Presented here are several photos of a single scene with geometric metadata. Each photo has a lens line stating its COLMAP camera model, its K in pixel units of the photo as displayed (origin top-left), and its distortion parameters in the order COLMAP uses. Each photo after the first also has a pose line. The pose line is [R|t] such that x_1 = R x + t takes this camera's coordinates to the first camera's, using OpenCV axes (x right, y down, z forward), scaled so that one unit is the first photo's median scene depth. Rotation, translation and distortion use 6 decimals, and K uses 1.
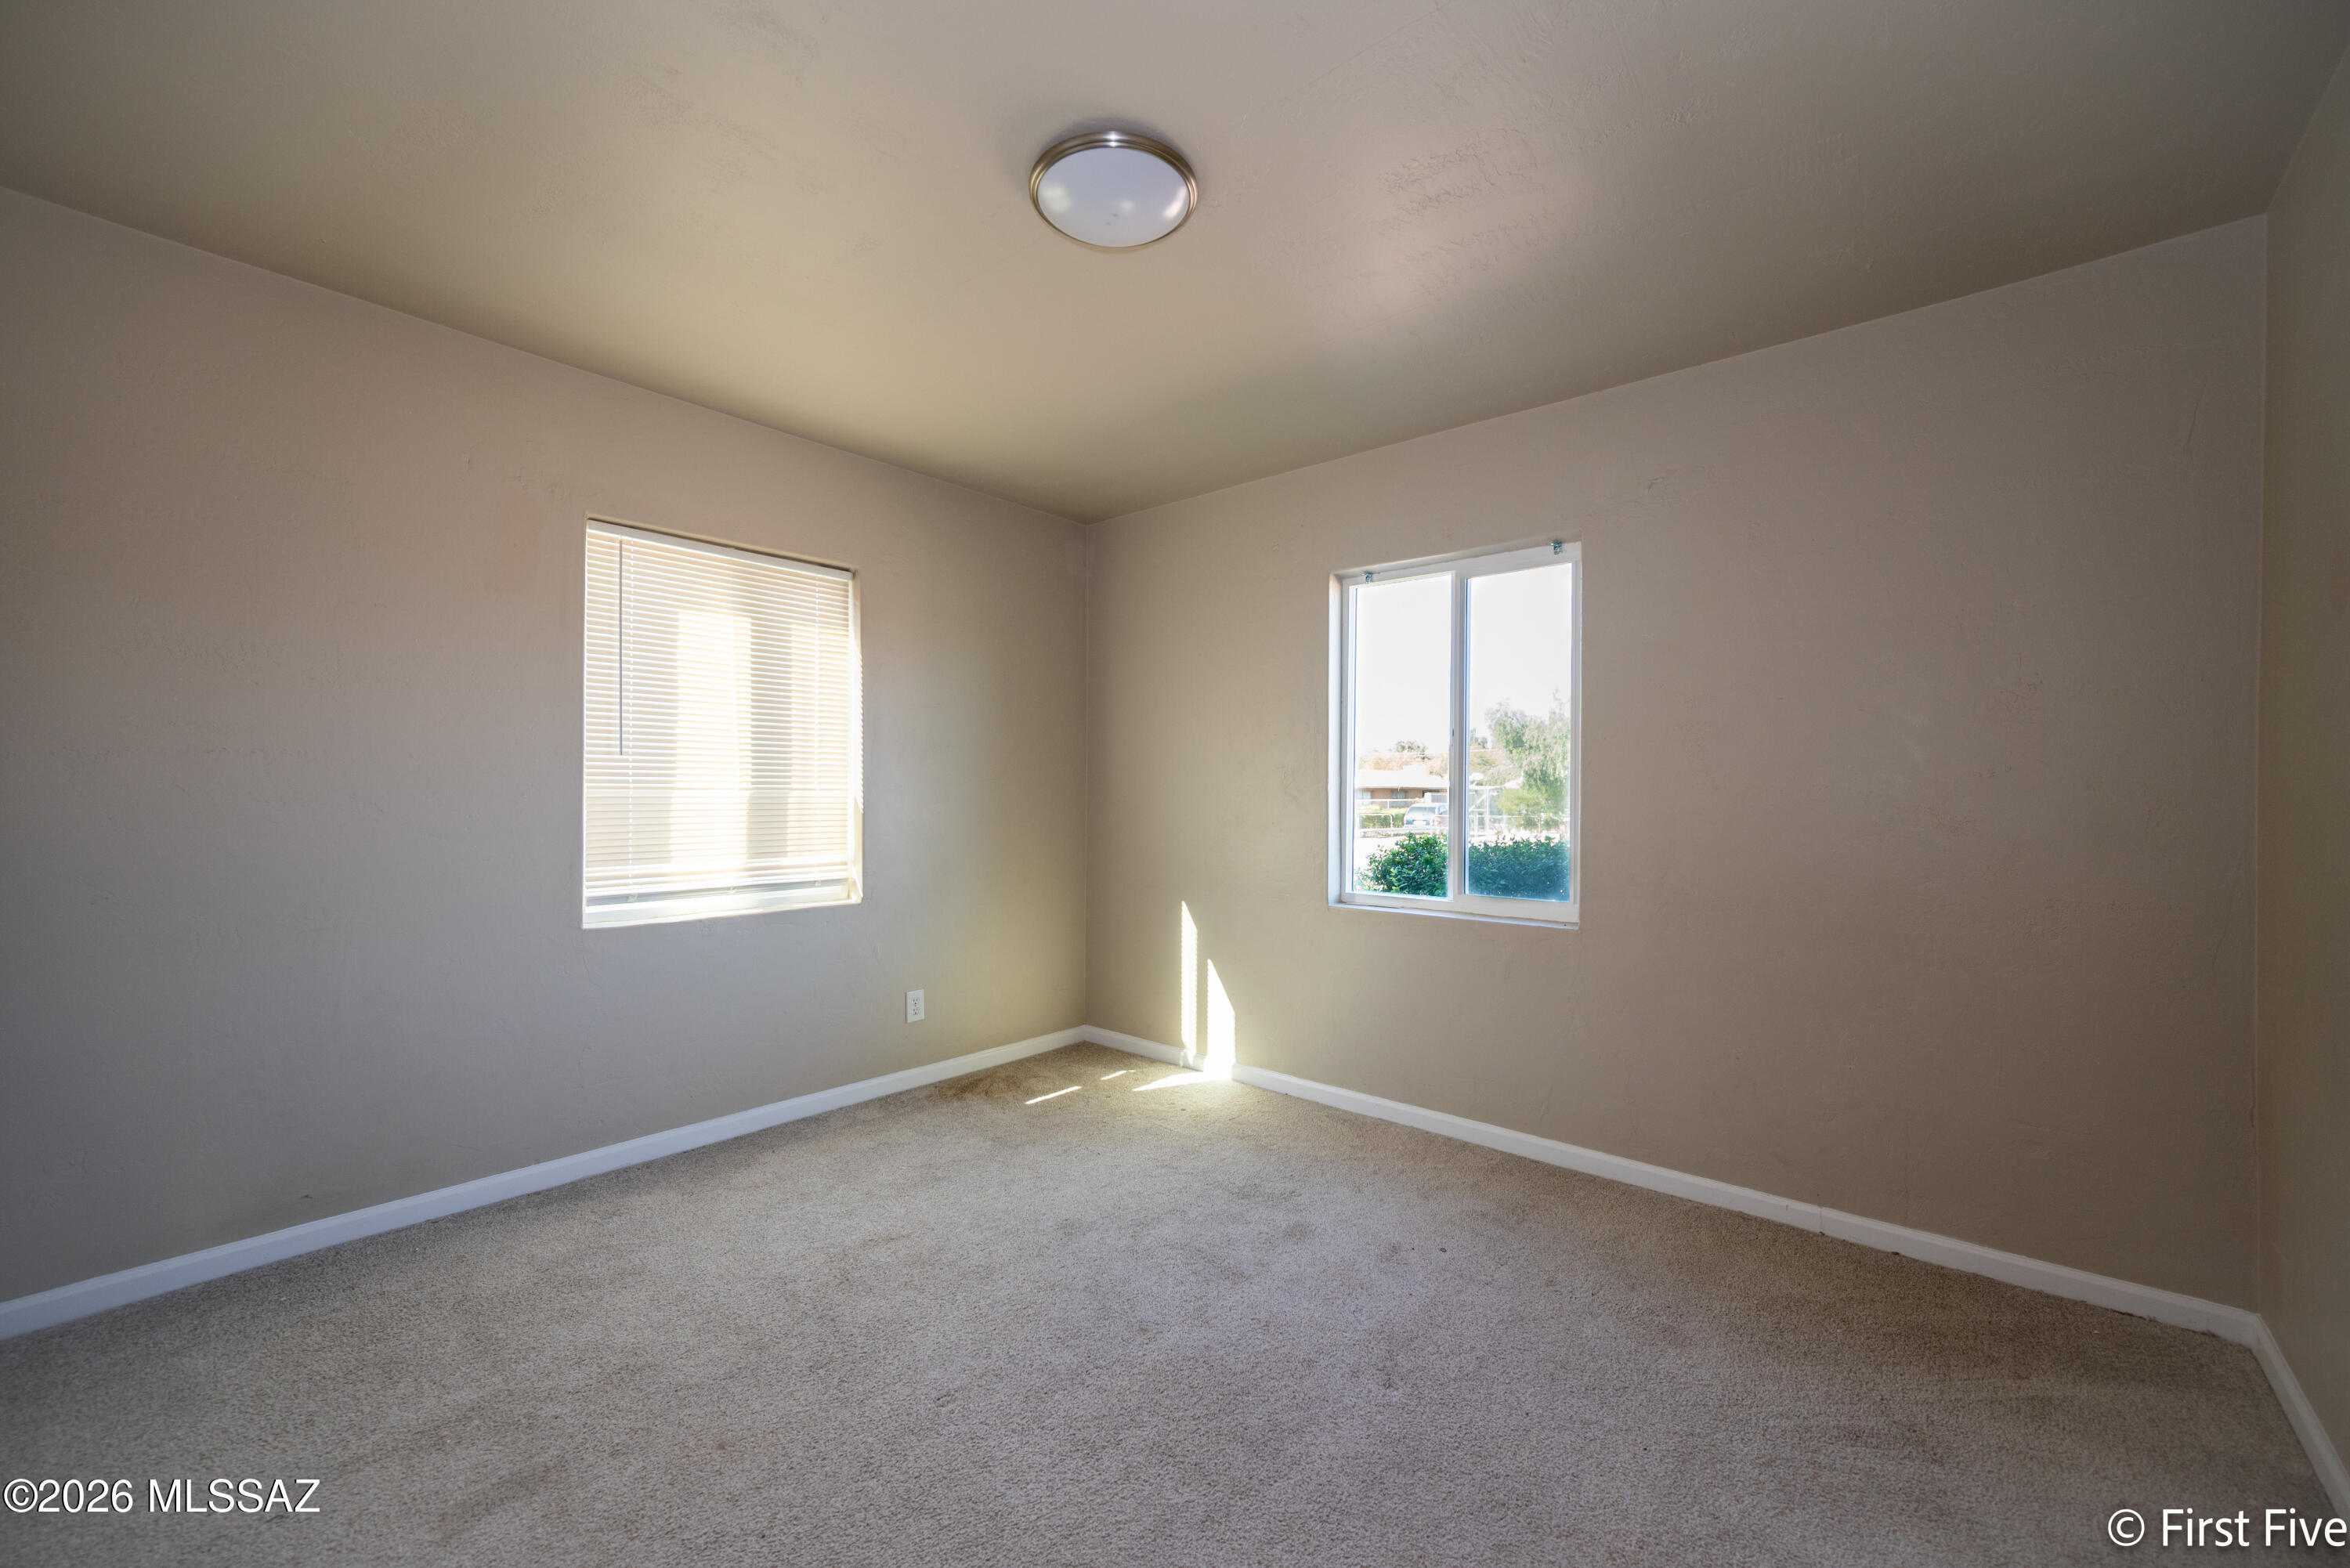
lens RADIAL K [[958.8, 0, 1174.9], [0, 958.8, 803.1], [0, 0, 1]] dist [0.001558, 0.000505]
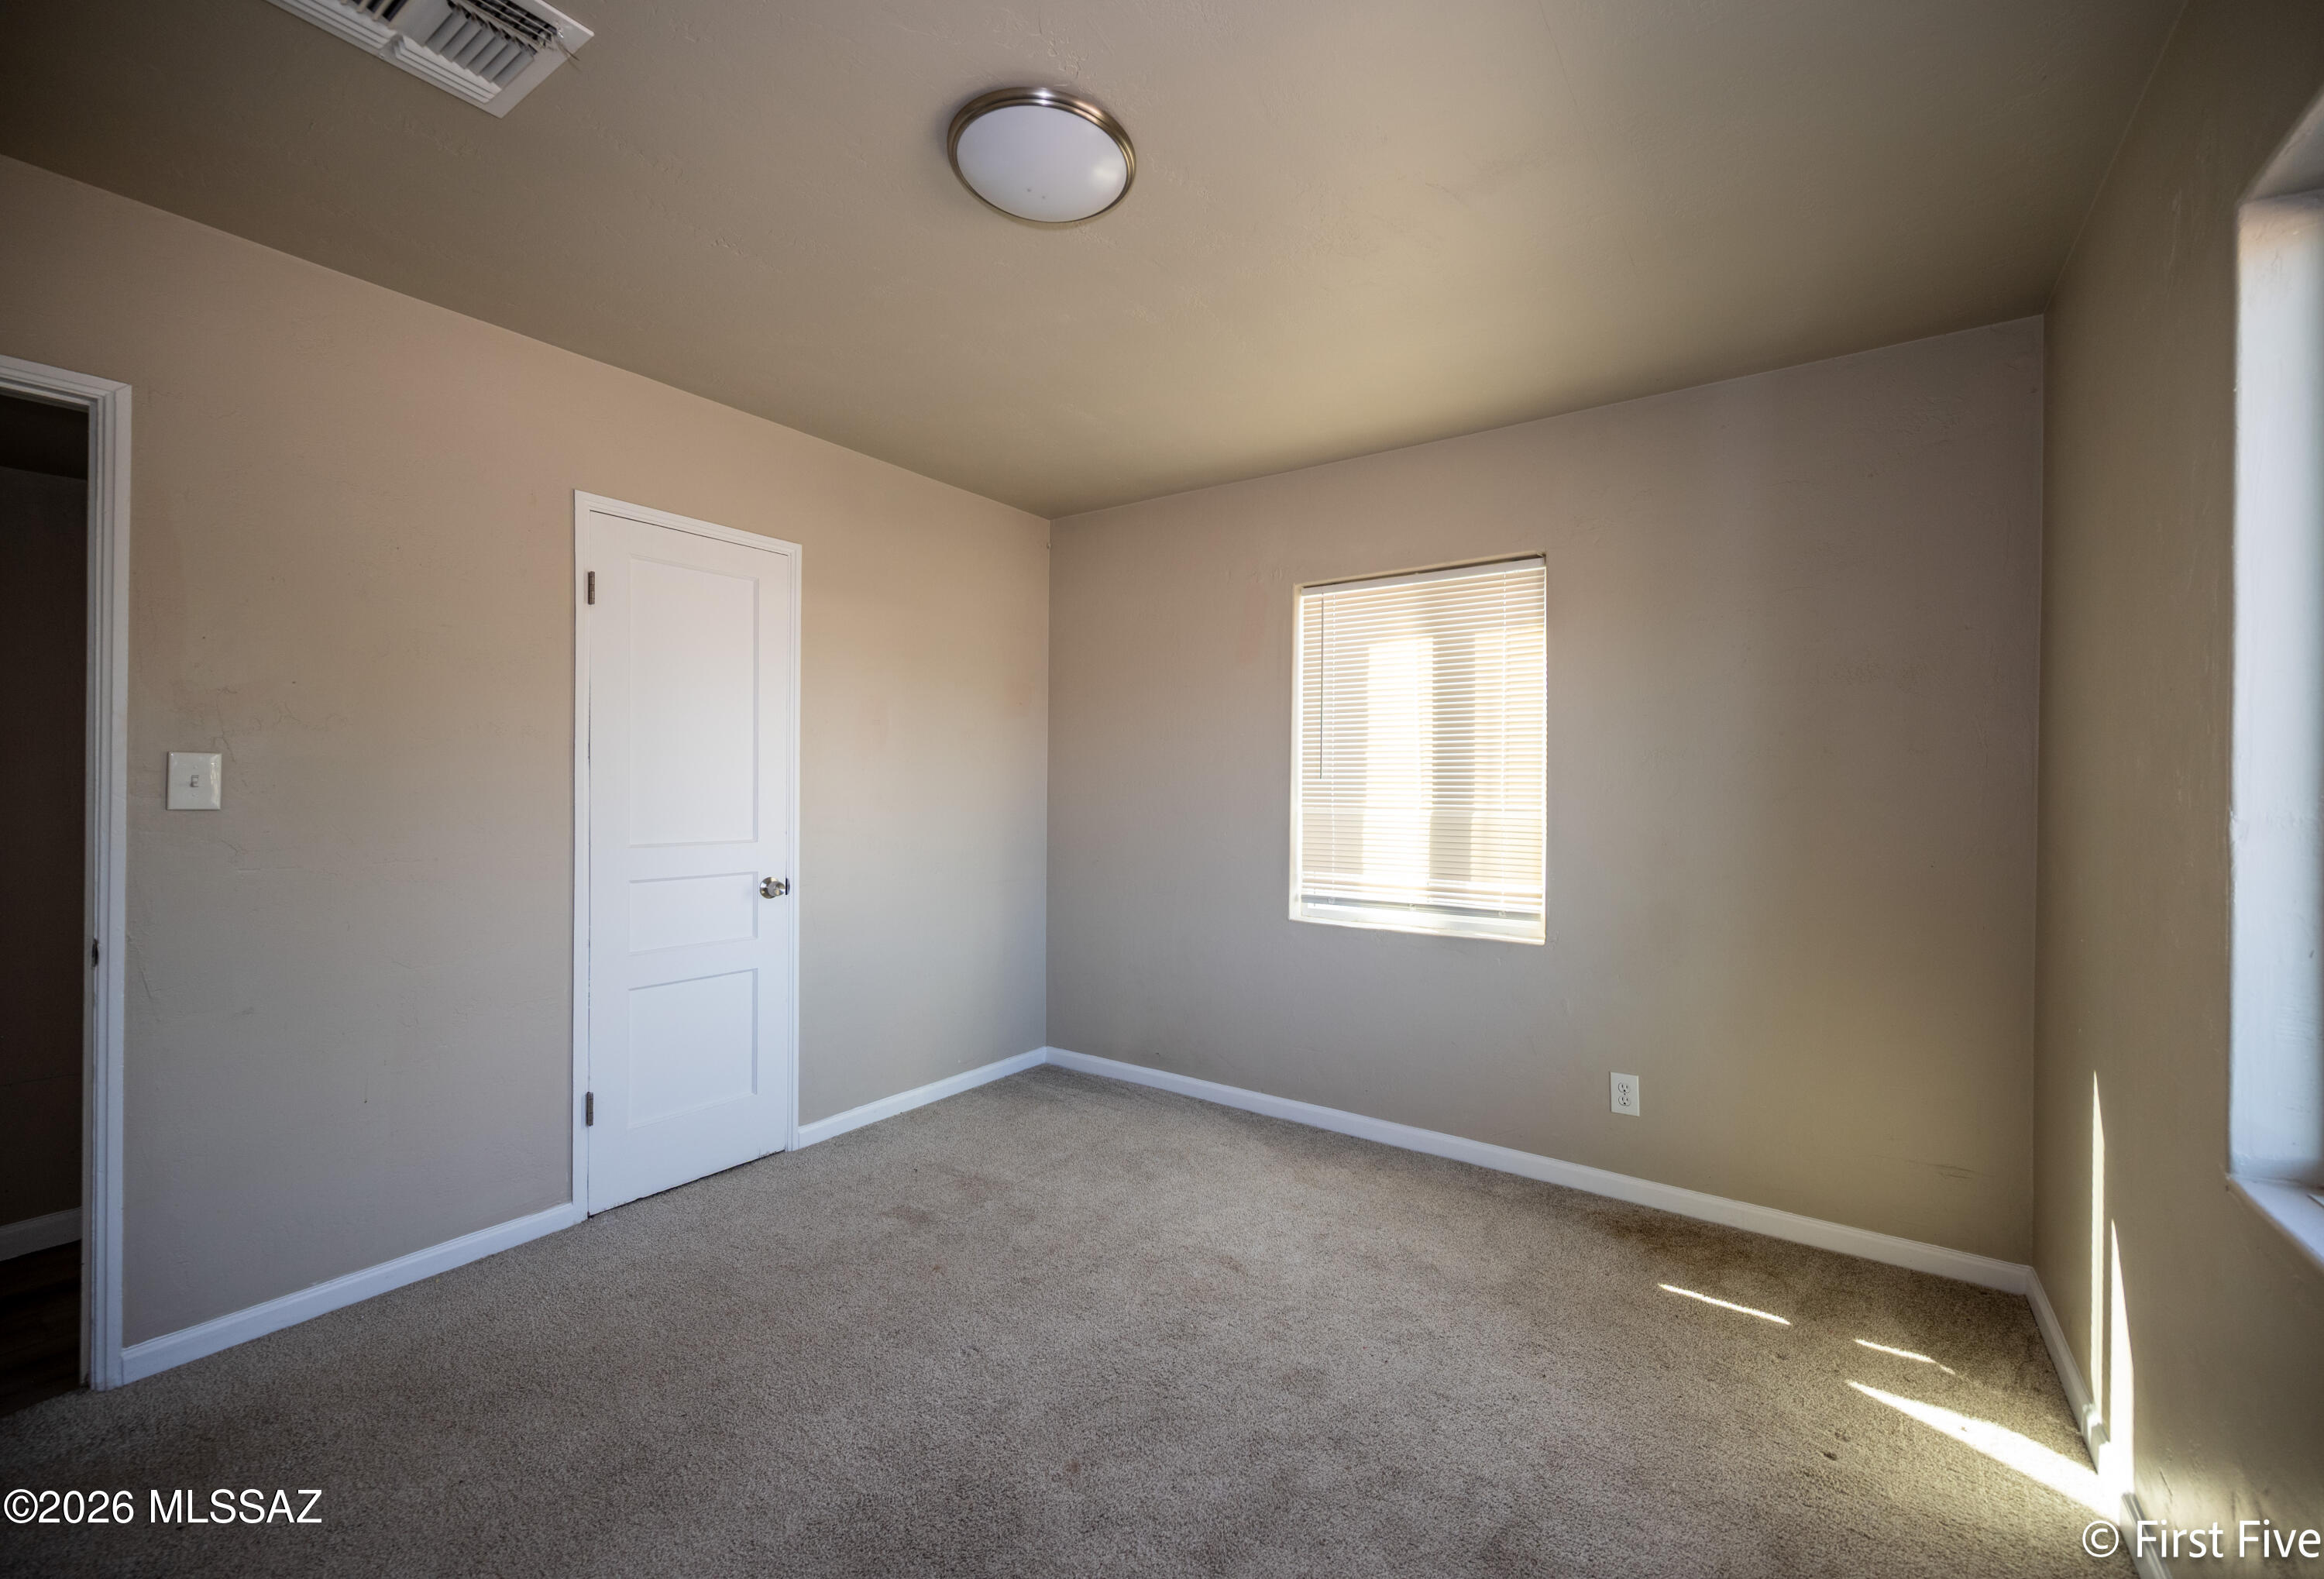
lens RADIAL K [[934.3, 0, 1162.4], [0, 934.3, 795.9], [0, 0, 1]] dist [0.000149, -0.000060]
pose [[0.079655, 0.004769, -0.996811, 0.509319], [-0.017621, 0.999839, 0.003376, -0.026573], [0.996667, 0.017296, 0.079727, 0.650641]]
